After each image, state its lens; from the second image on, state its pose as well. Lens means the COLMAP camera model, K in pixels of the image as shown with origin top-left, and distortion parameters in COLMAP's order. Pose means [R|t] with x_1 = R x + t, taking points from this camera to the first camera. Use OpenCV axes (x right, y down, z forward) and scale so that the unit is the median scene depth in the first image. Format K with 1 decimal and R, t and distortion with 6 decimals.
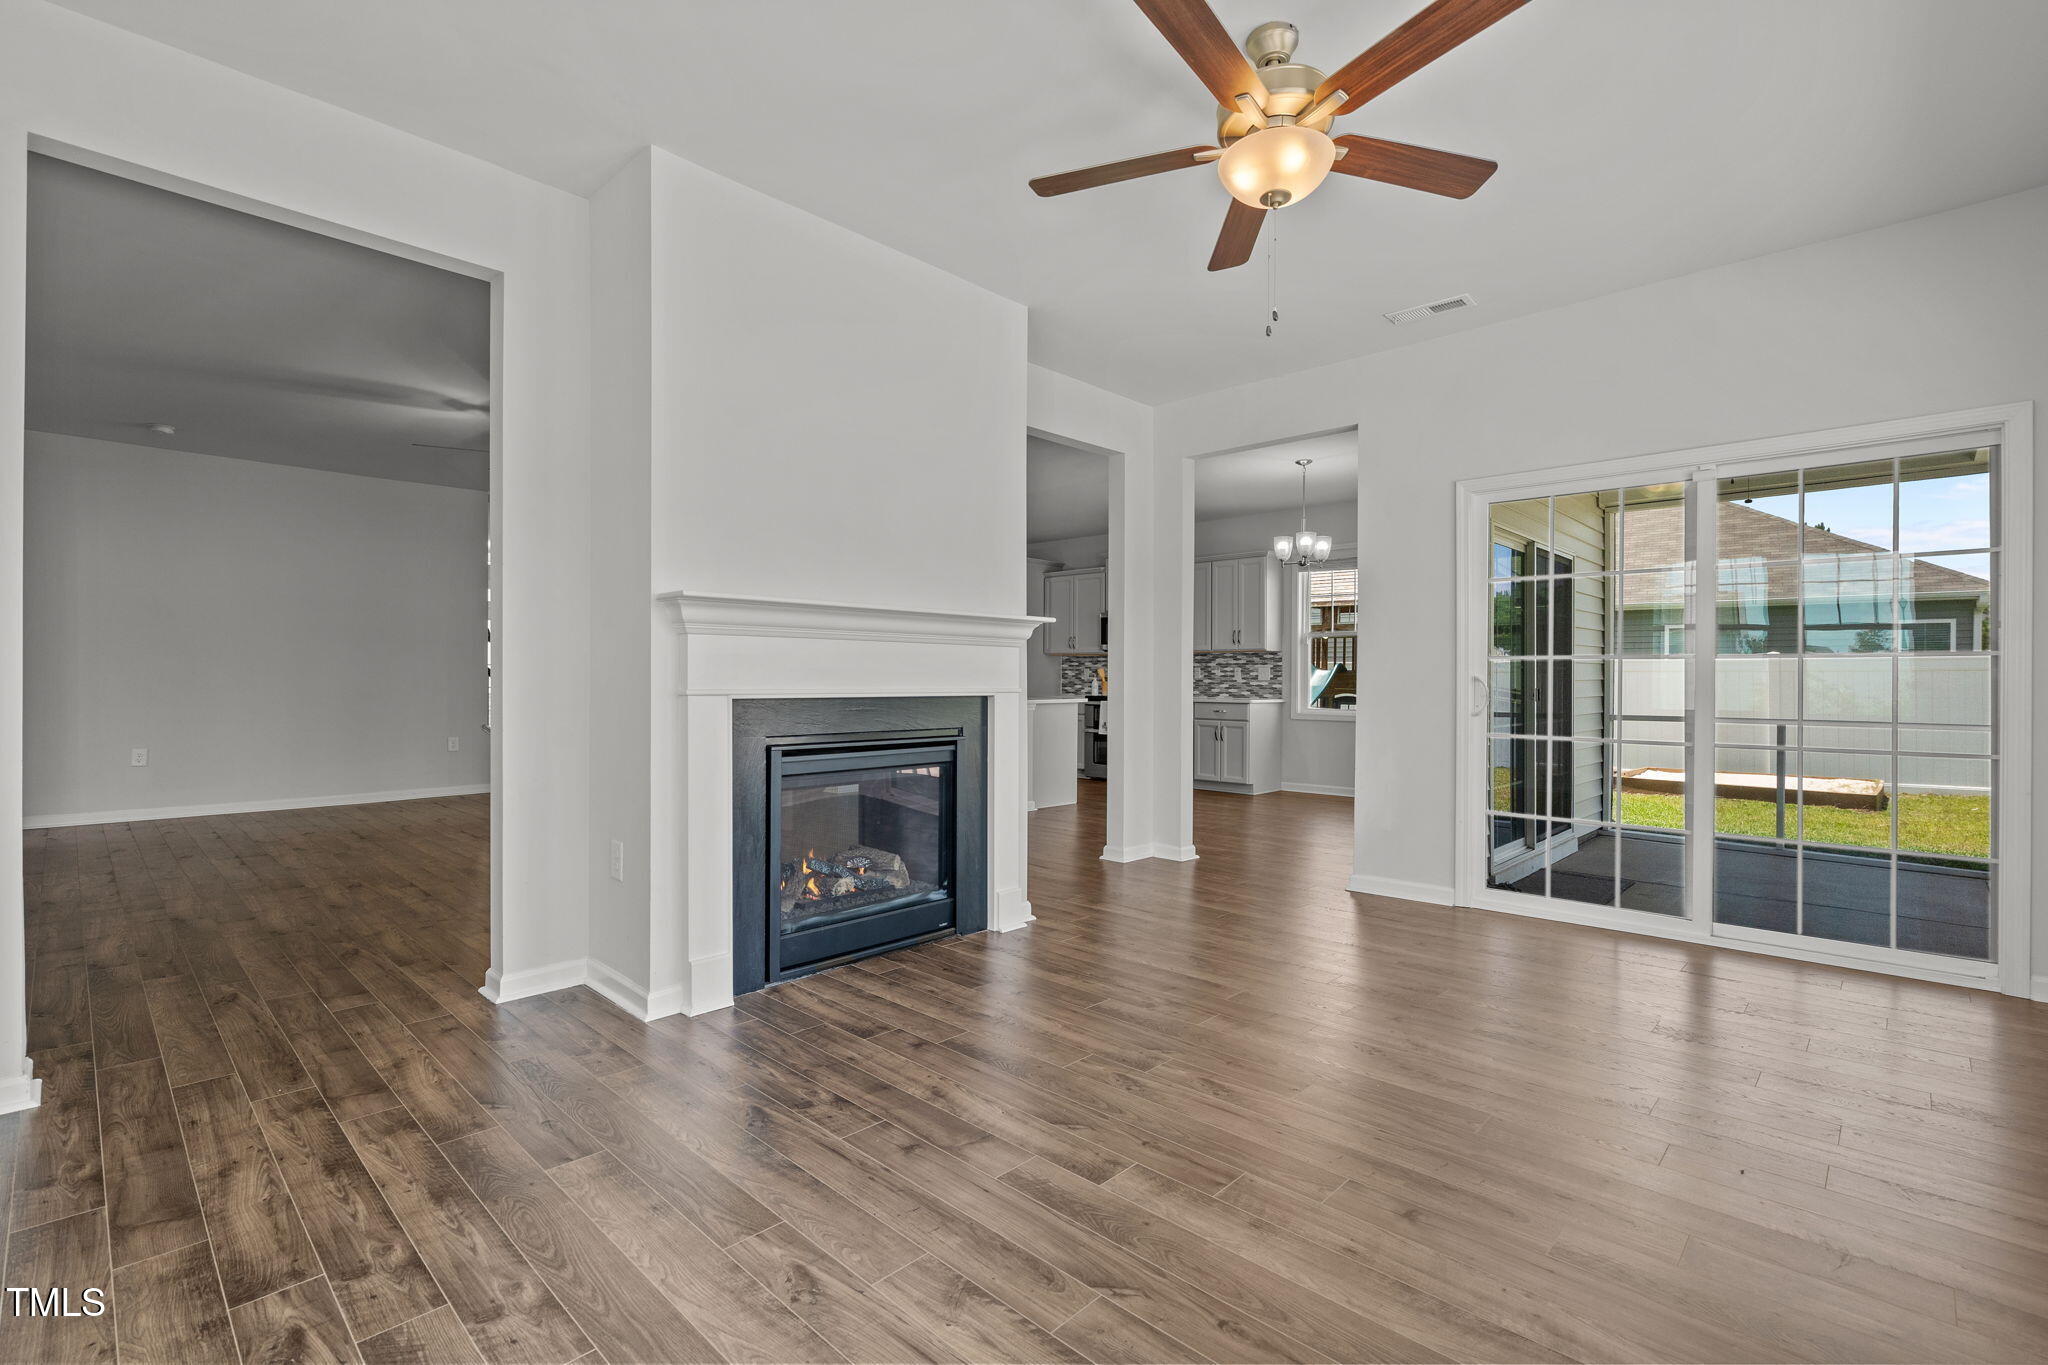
lens RADIAL K [[922.8, 0, 1013.8], [0, 922.8, 681.1], [0, 0, 1]] dist [-0.002315, 0.000254]
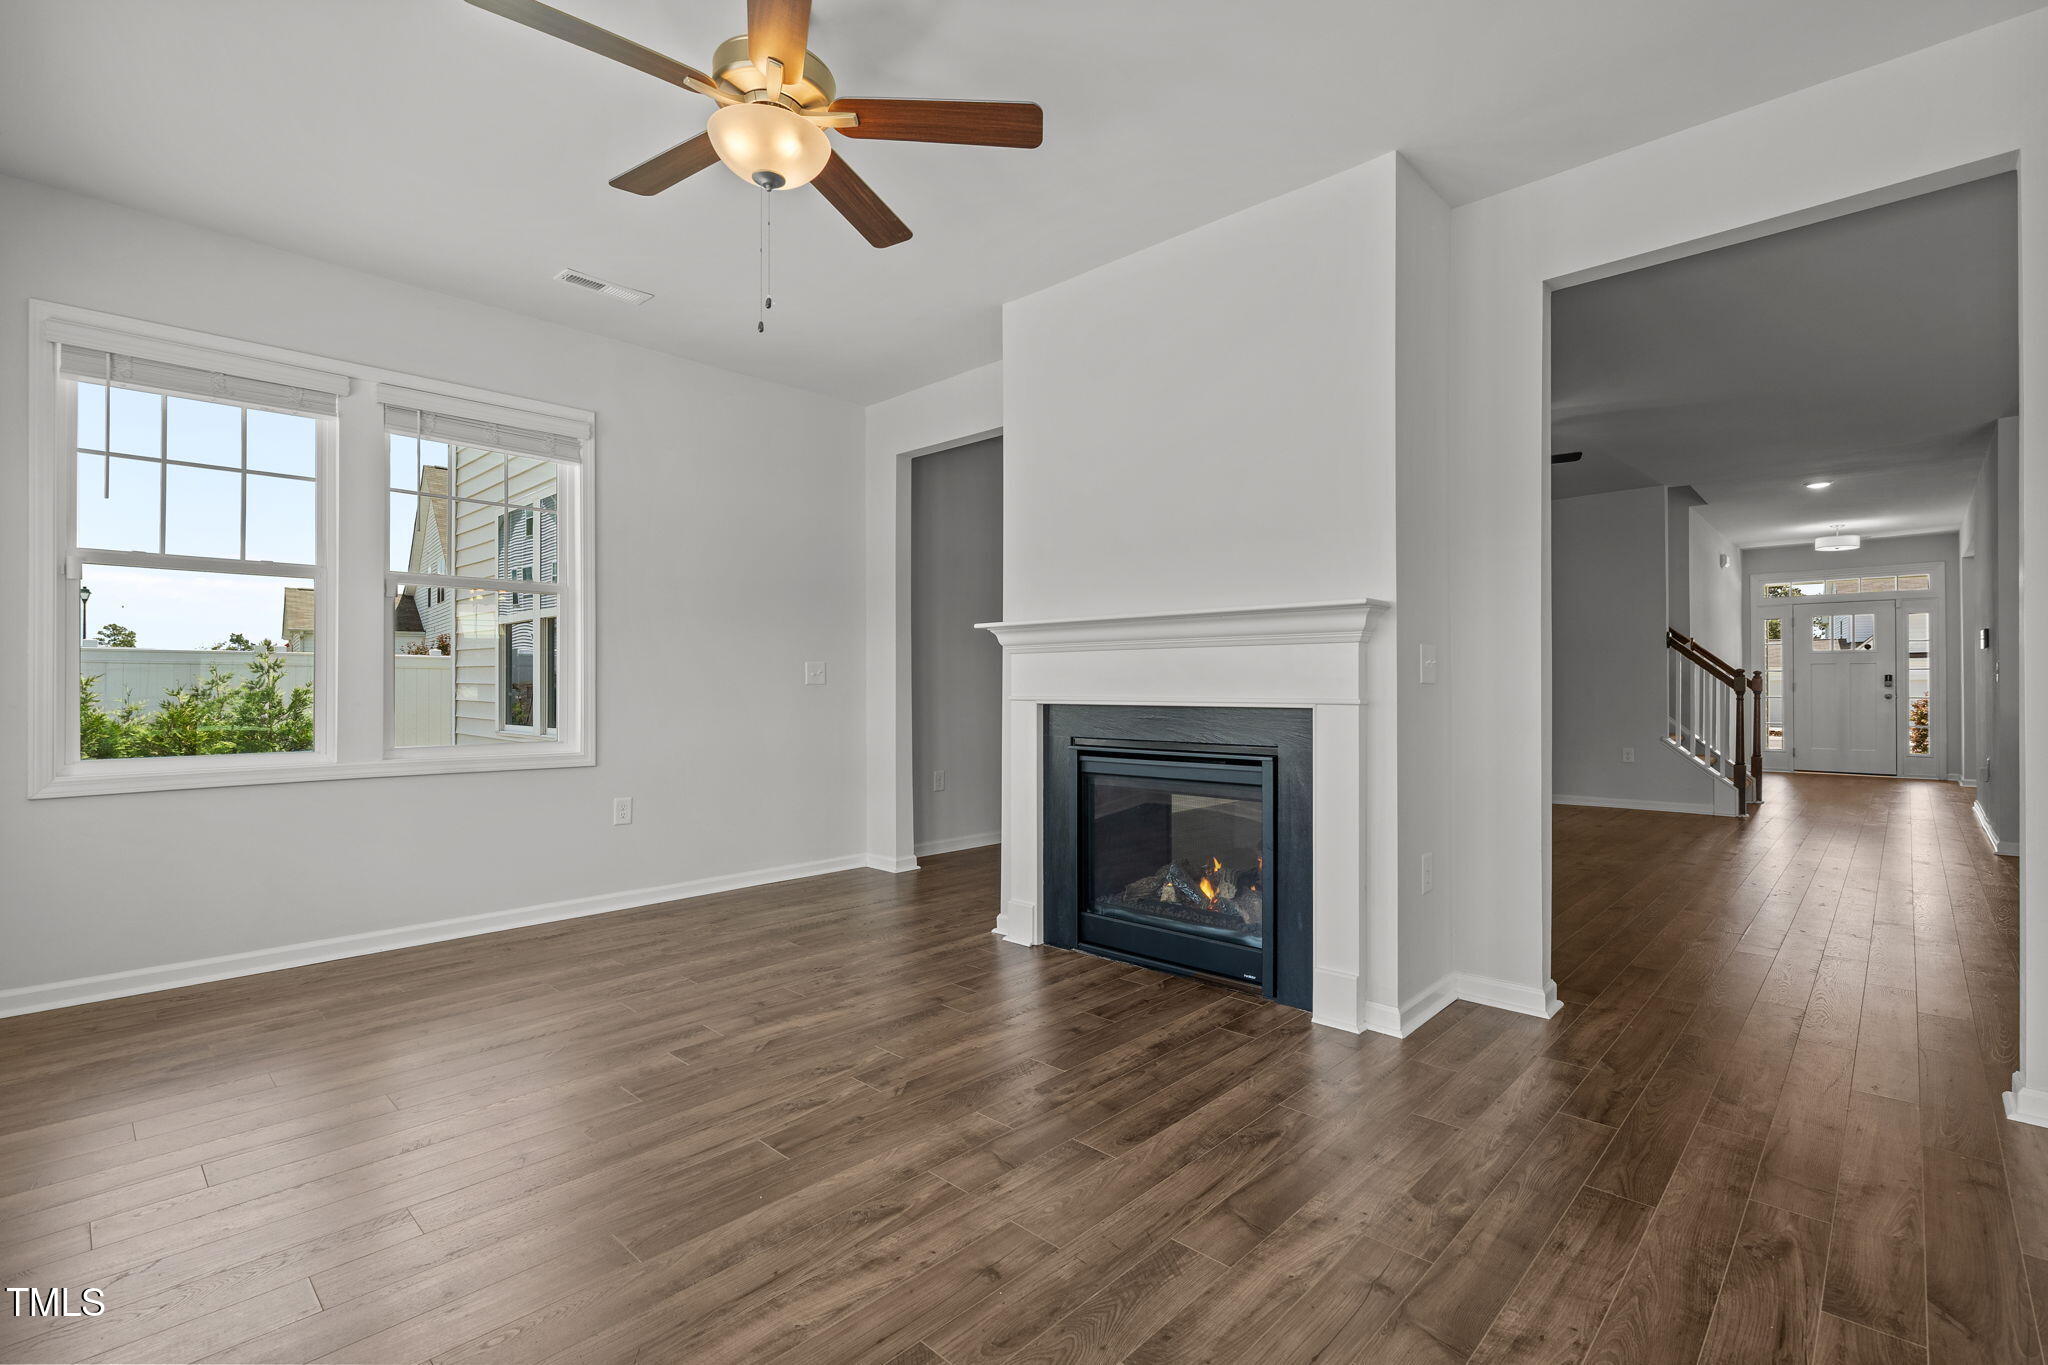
lens RADIAL K [[922.8, 0, 1013.8], [0, 922.8, 681.1], [0, 0, 1]] dist [-0.002315, 0.000254]
pose [[0.007269, -0.009113, -0.999932, 0.935402], [0.001465, 0.999957, -0.009103, 0.000527], [0.999973, -0.001399, 0.007282, 0.946998]]
